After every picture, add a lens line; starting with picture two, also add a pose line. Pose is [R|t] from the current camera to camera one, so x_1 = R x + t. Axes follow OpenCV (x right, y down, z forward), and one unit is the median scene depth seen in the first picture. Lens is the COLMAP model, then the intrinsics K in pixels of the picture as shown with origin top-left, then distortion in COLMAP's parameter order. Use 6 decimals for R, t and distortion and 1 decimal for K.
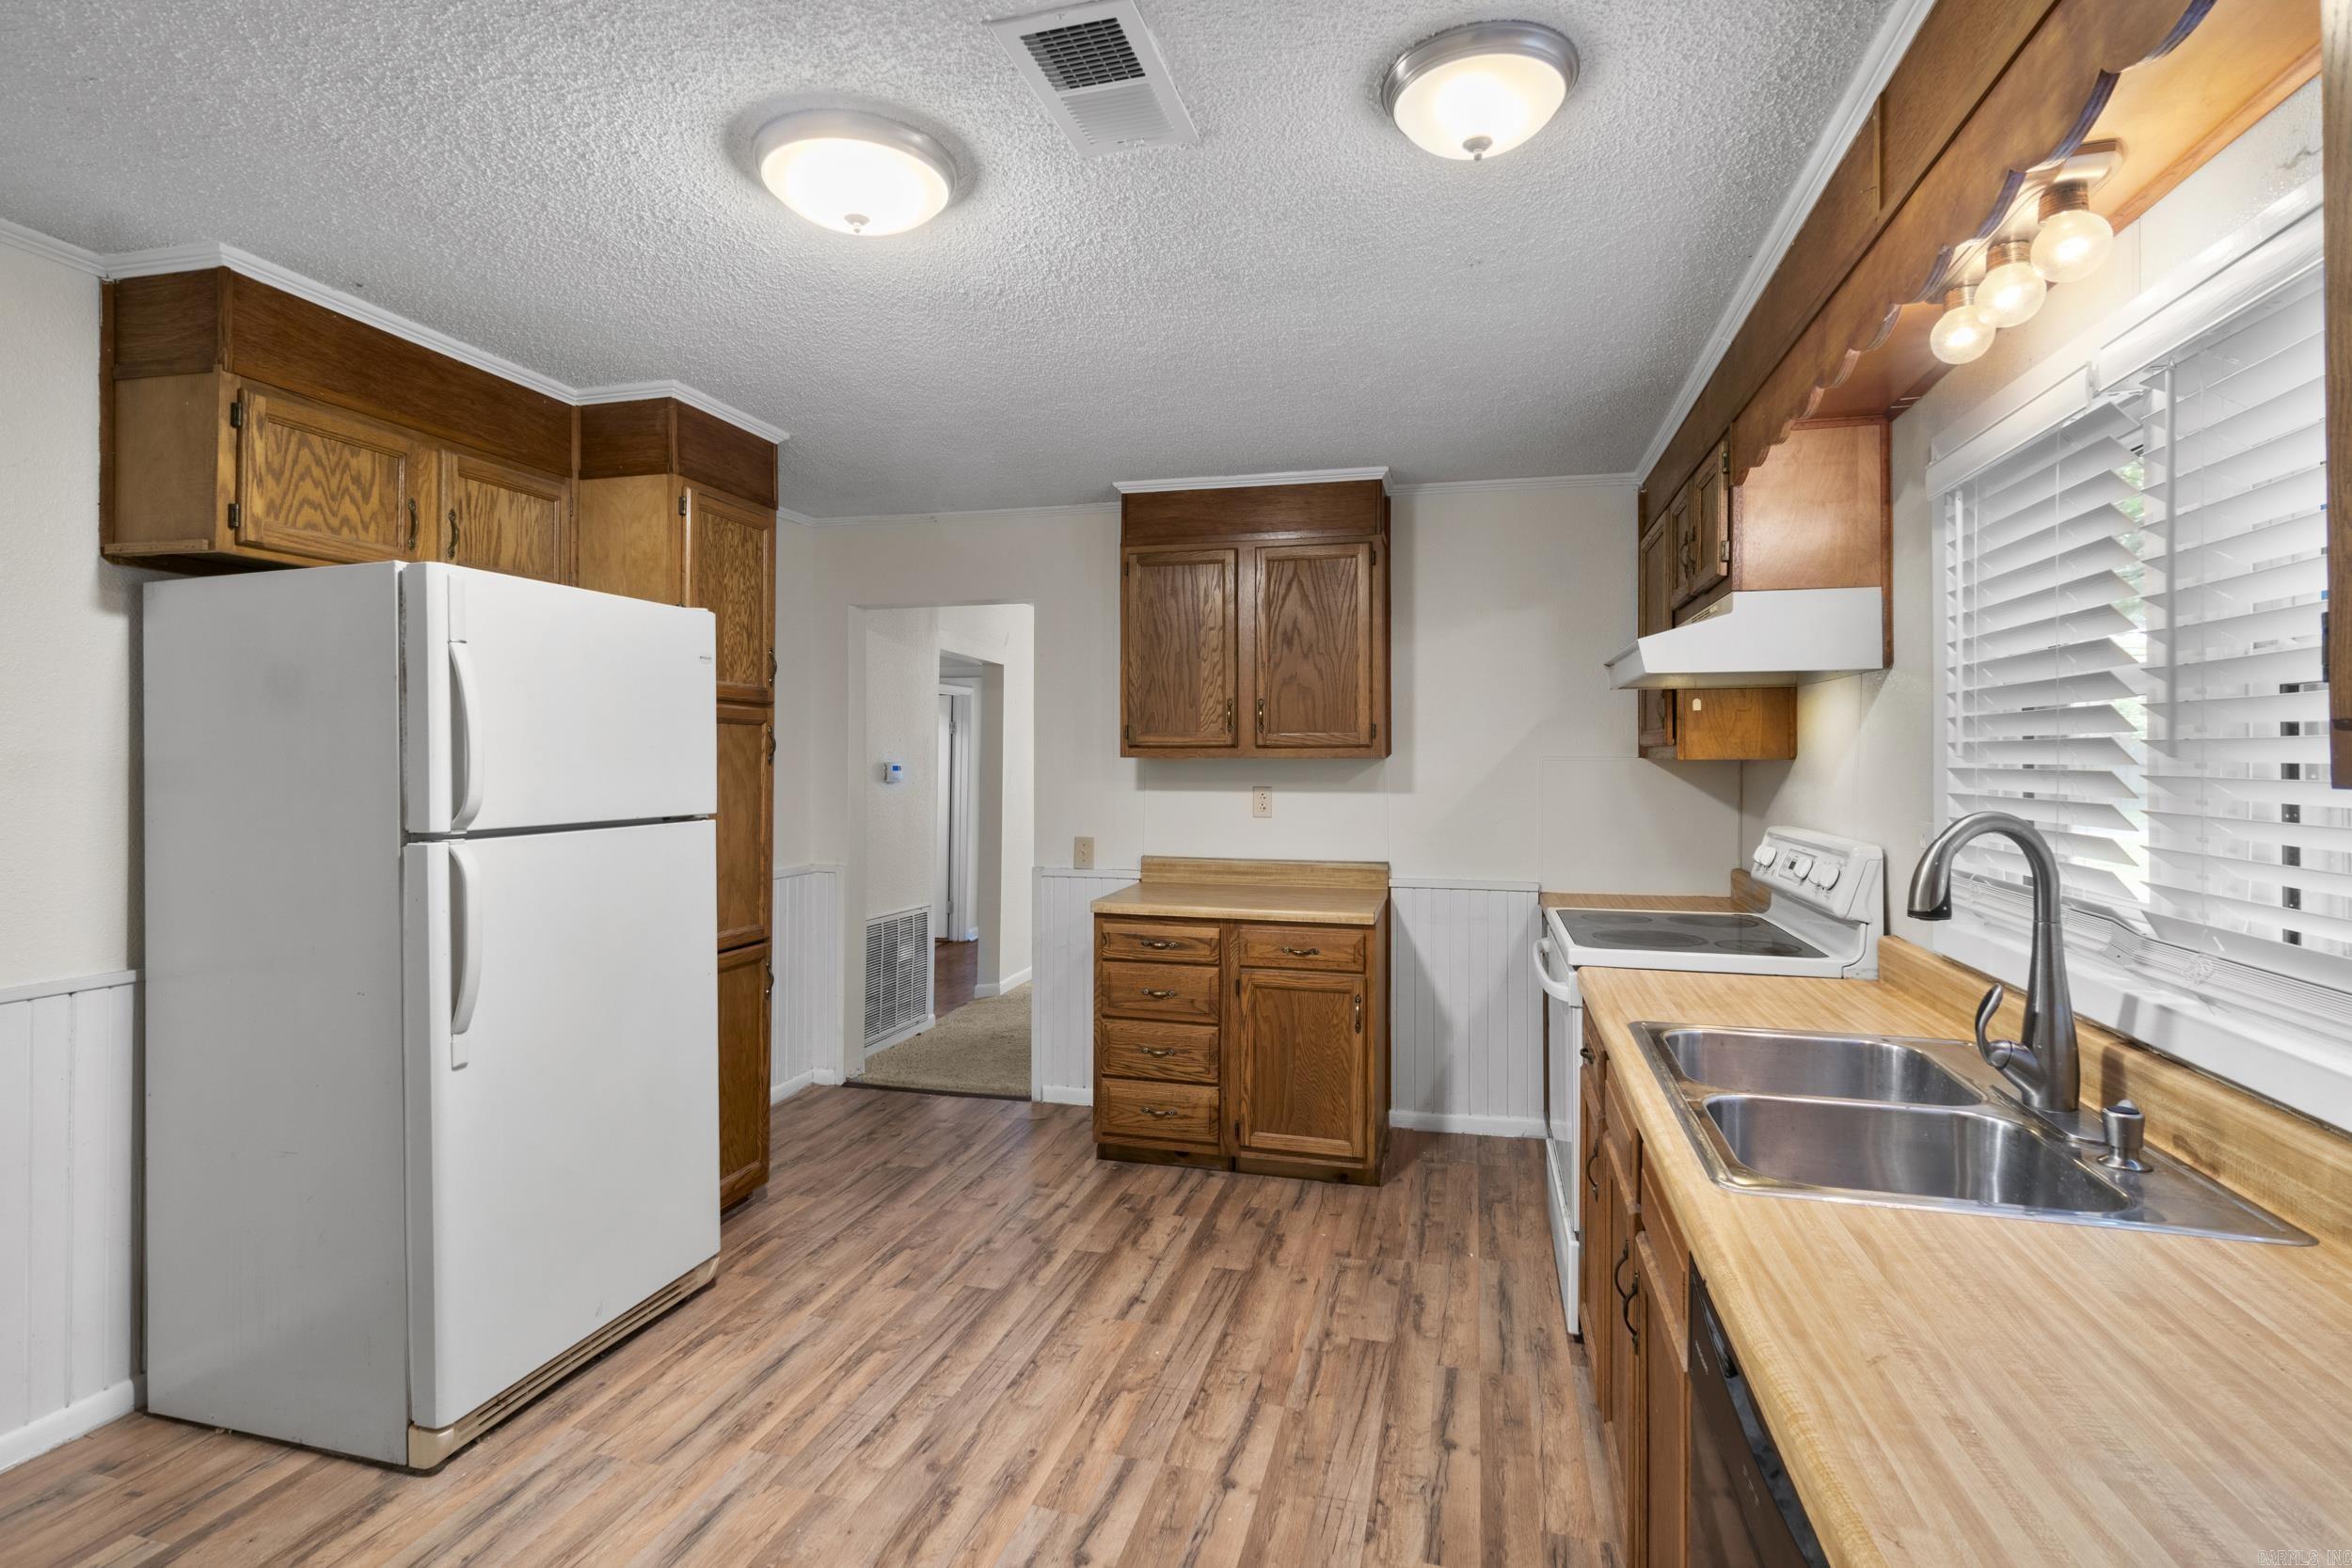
lens RADIAL K [[1154.3, 0, 1158.6], [0, 1154.3, 755.4], [0, 0, 1]] dist [0.001323, -0.000386]
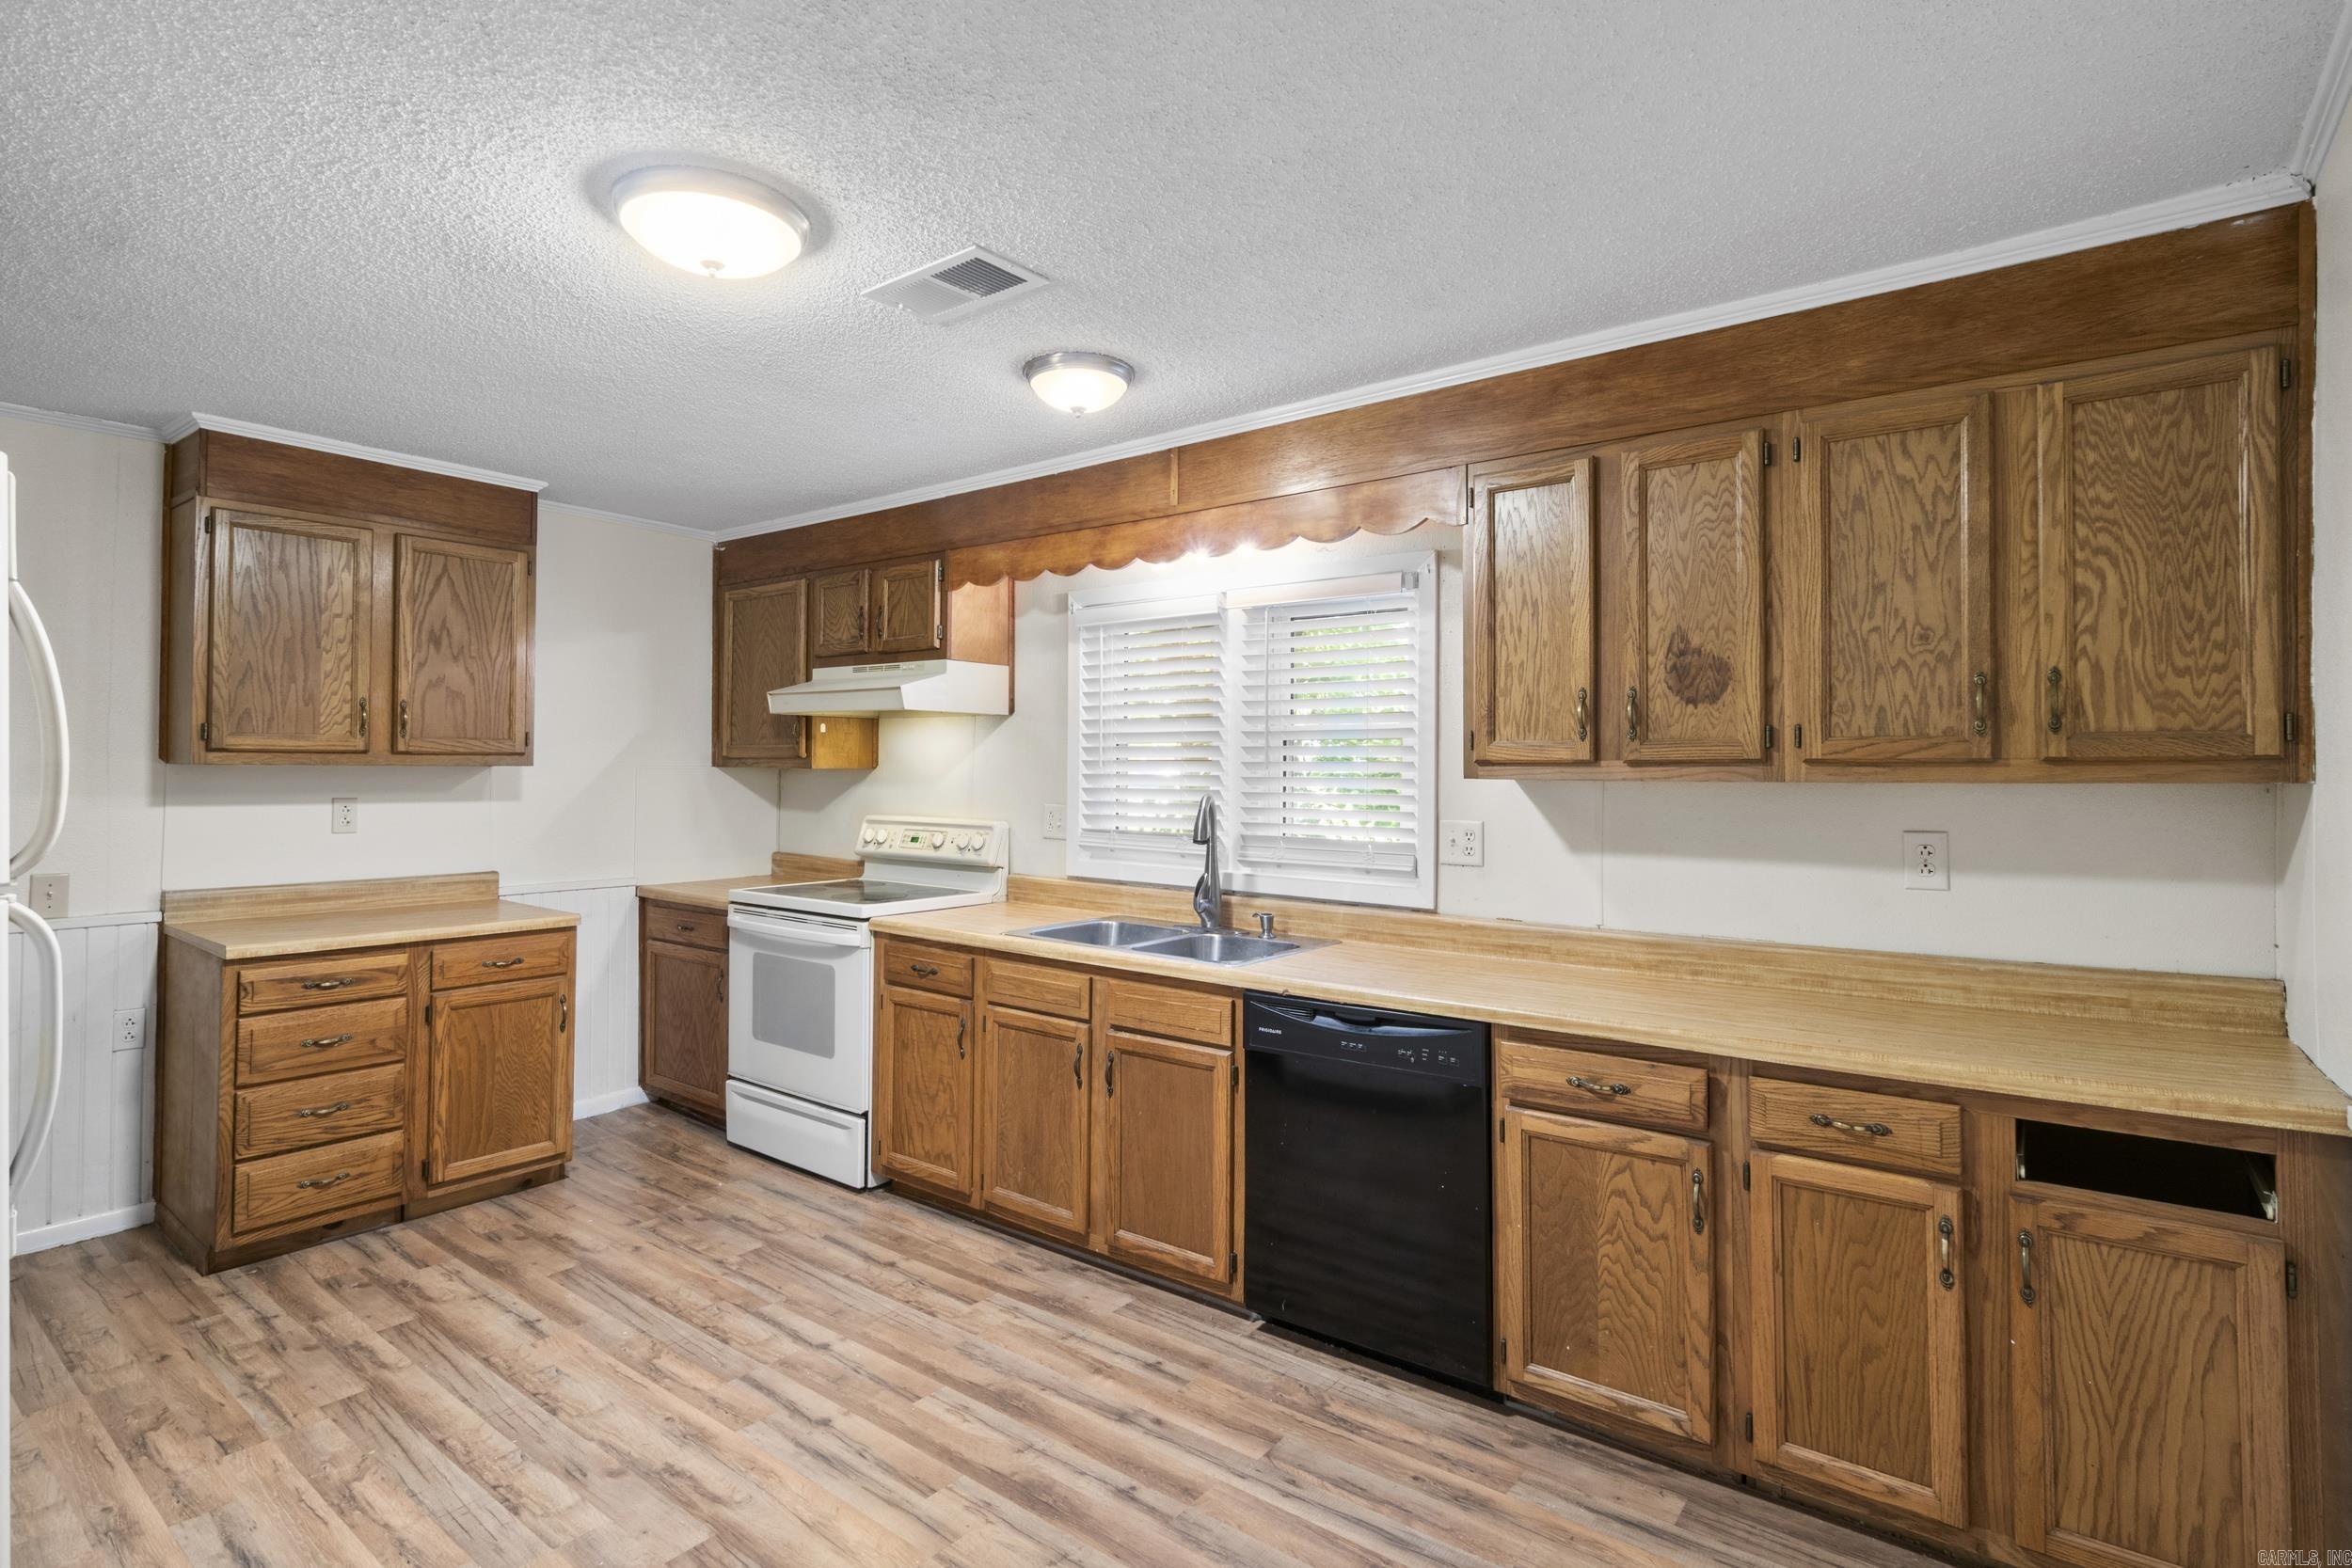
lens RADIAL K [[1154.3, 0, 1158.6], [0, 1154.3, 755.4], [0, 0, 1]] dist [0.001323, -0.000386]
pose [[0.382655, 0.012876, 0.923802, -0.576245], [-0.006117, 0.999916, -0.011404, 0.001133], [-0.923871, -0.001287, 0.382702, 0.110396]]
